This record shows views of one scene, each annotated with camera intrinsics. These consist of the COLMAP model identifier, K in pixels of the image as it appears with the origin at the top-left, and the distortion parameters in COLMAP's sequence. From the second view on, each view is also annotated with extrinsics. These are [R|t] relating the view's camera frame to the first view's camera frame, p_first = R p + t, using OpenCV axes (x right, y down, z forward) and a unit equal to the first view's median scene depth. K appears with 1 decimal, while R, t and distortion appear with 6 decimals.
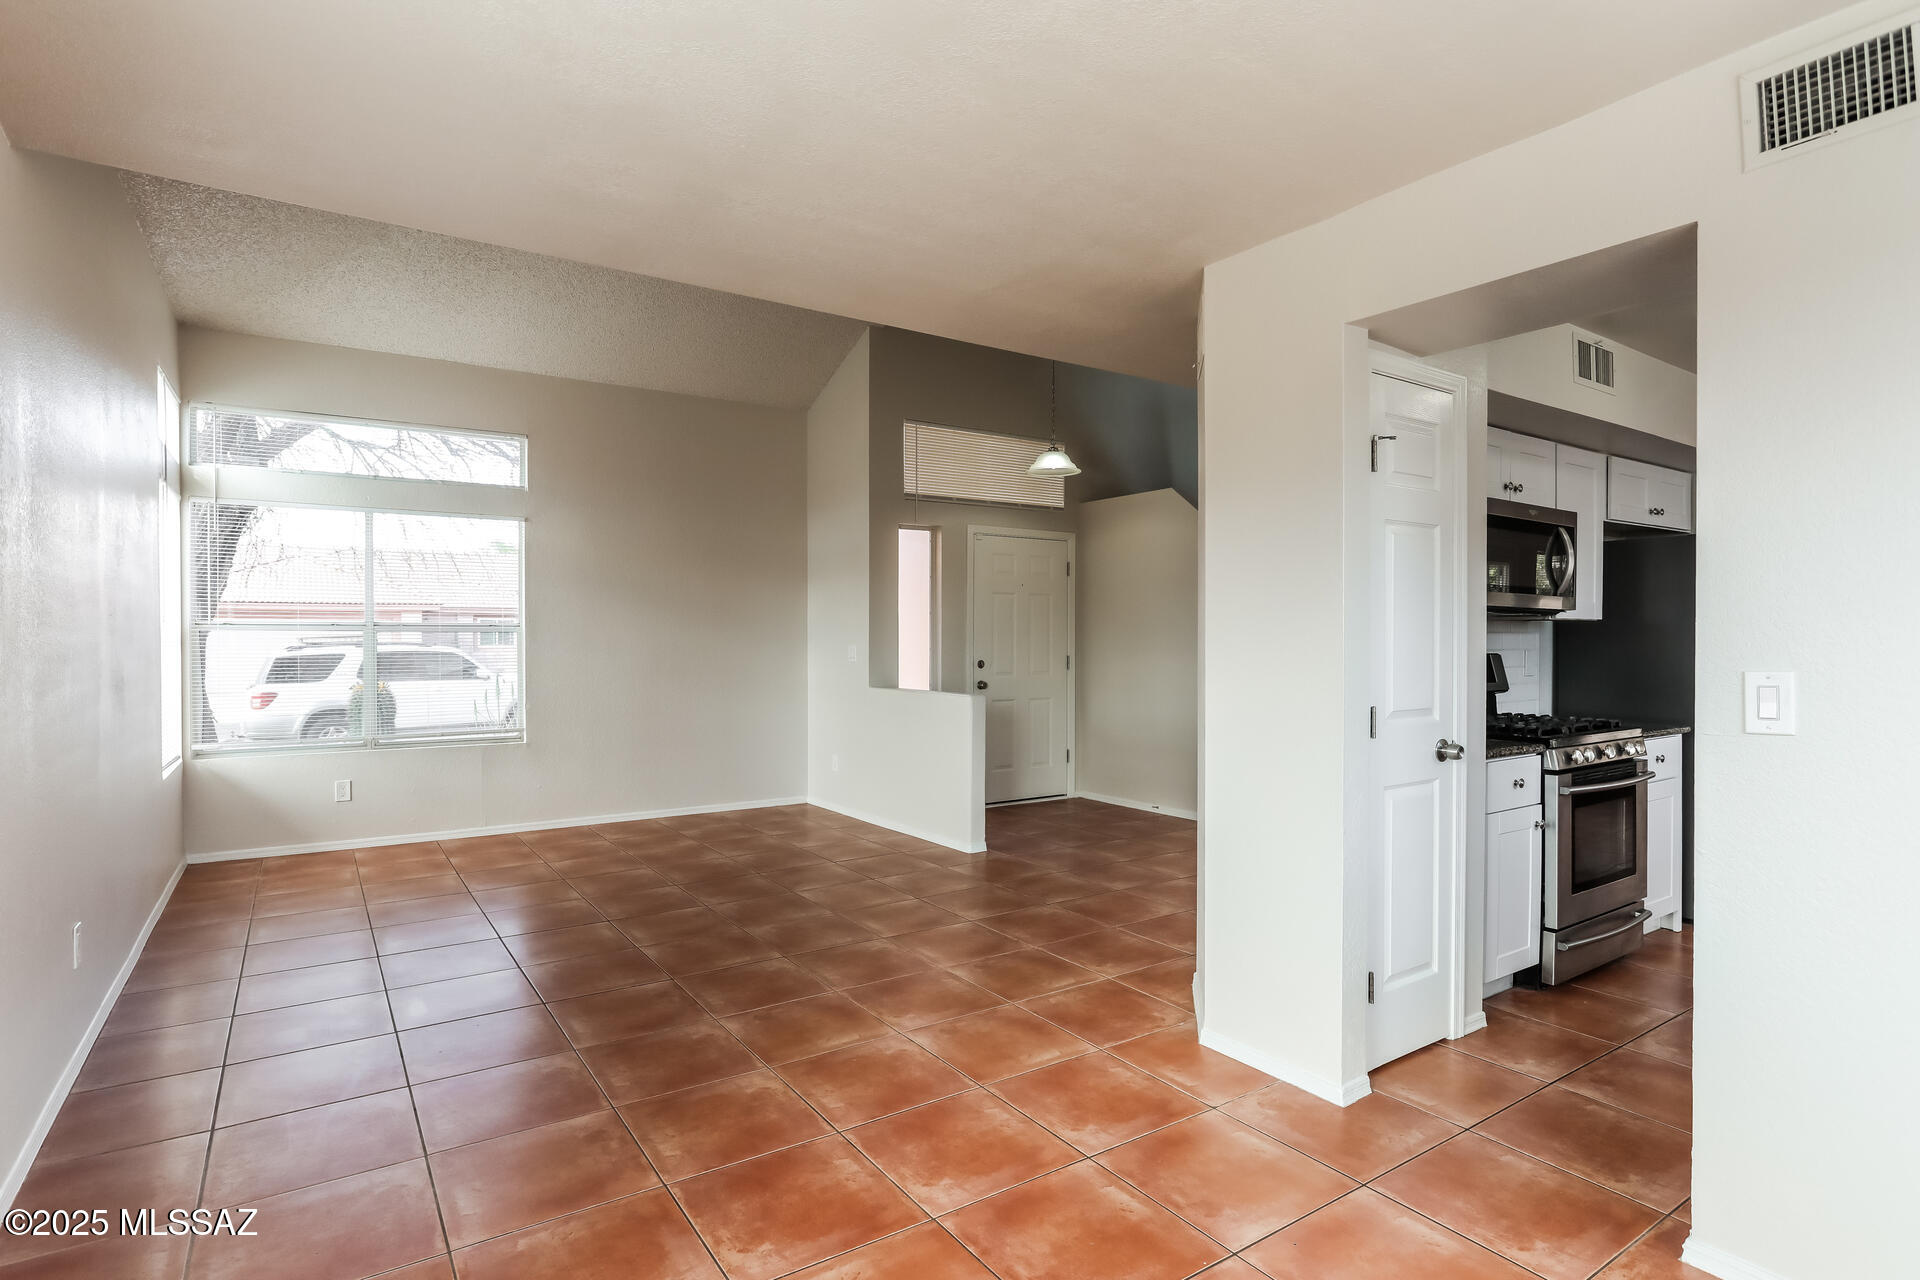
lens RADIAL K [[943.9, 0, 949.8], [0, 943.9, 633.1], [0, 0, 1]] dist [0.002727, 0.001249]
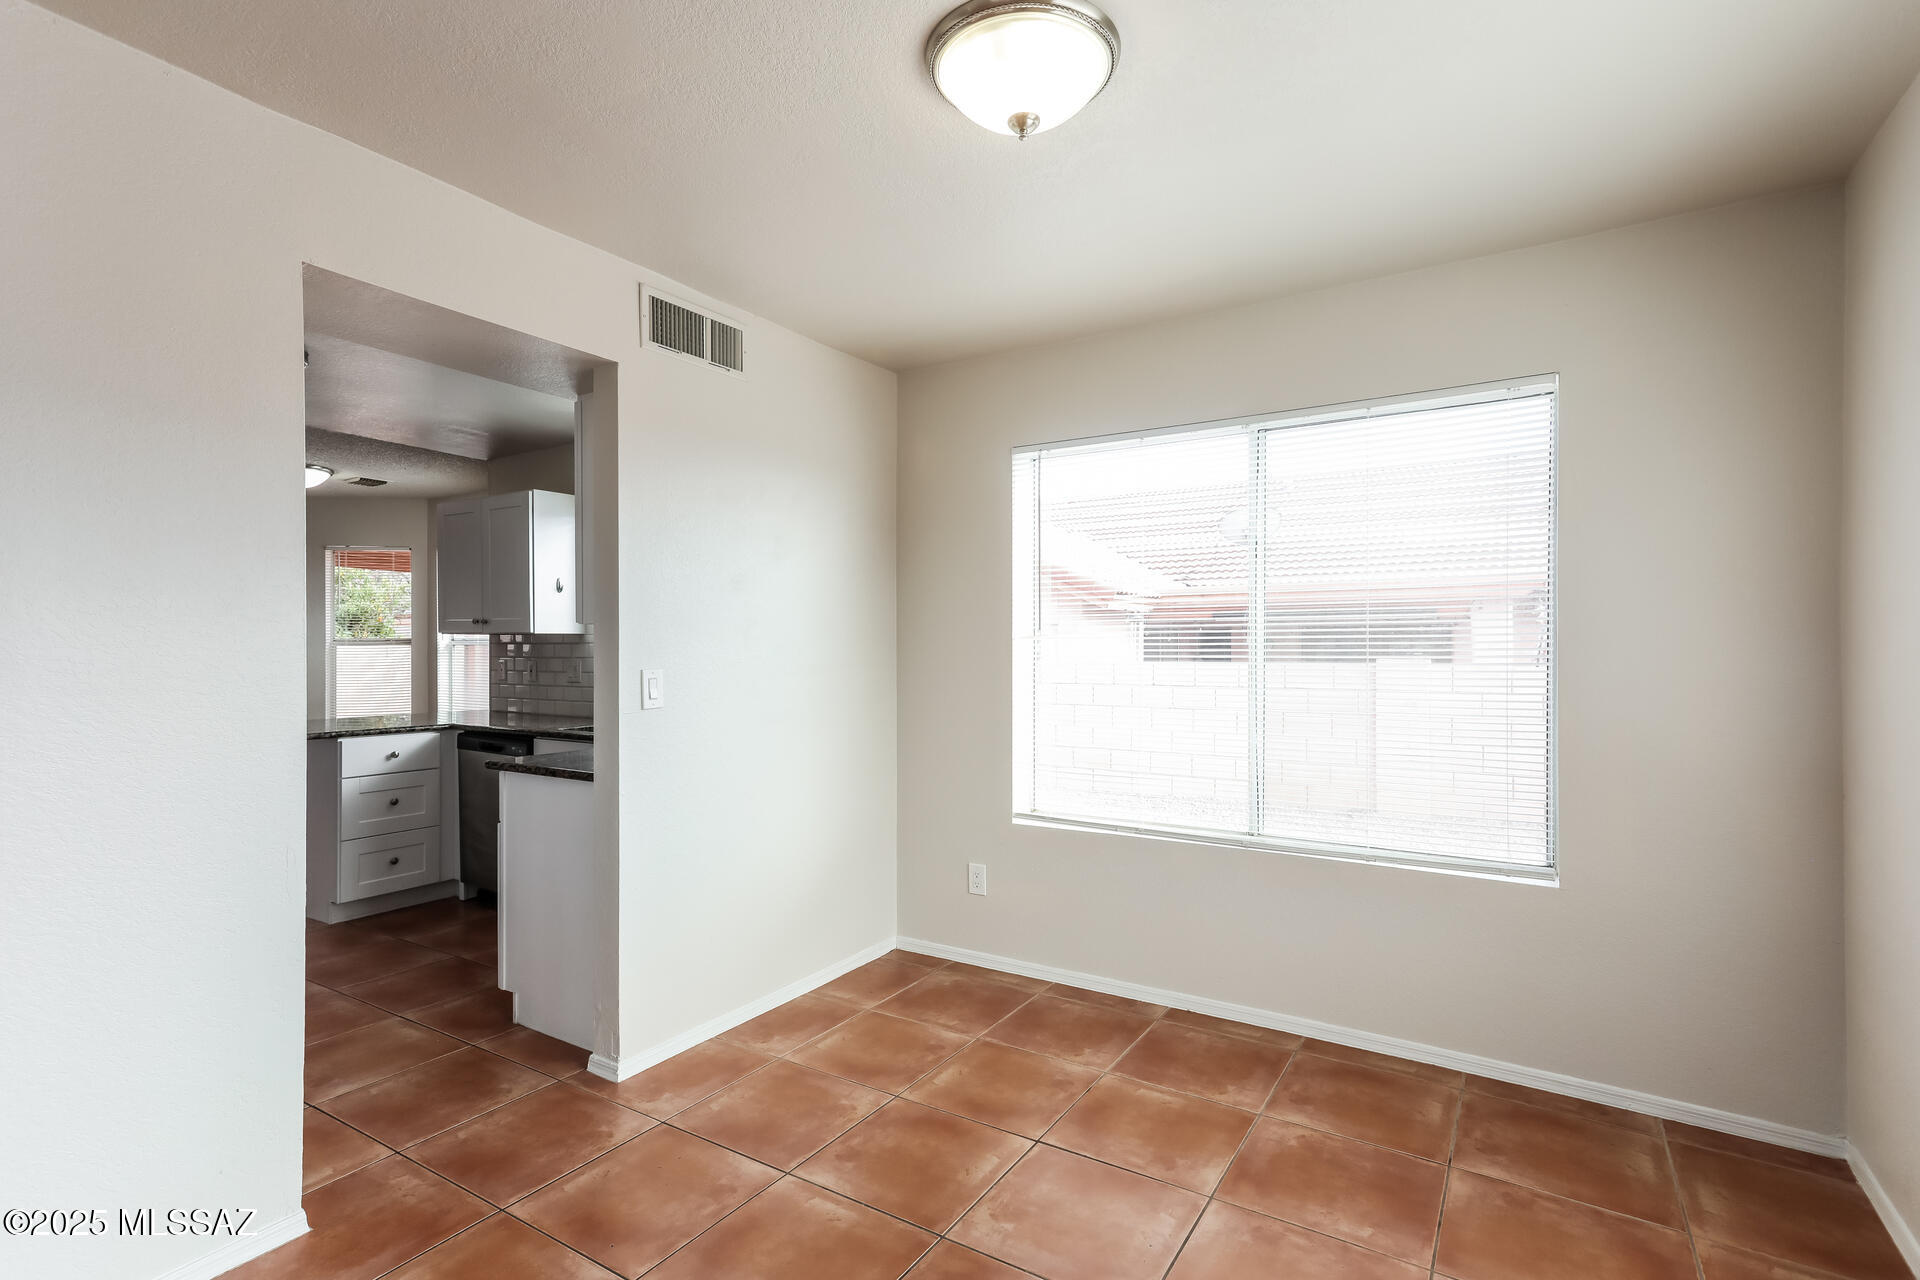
lens RADIAL K [[943.9, 0, 949.8], [0, 943.9, 633.1], [0, 0, 1]] dist [0.002727, 0.001249]
pose [[-0.397250, 0.017347, 0.917546, -0.732858], [0.005968, 0.999849, -0.016320, 0.011117], [-0.917691, -0.001008, -0.397294, 1.092407]]
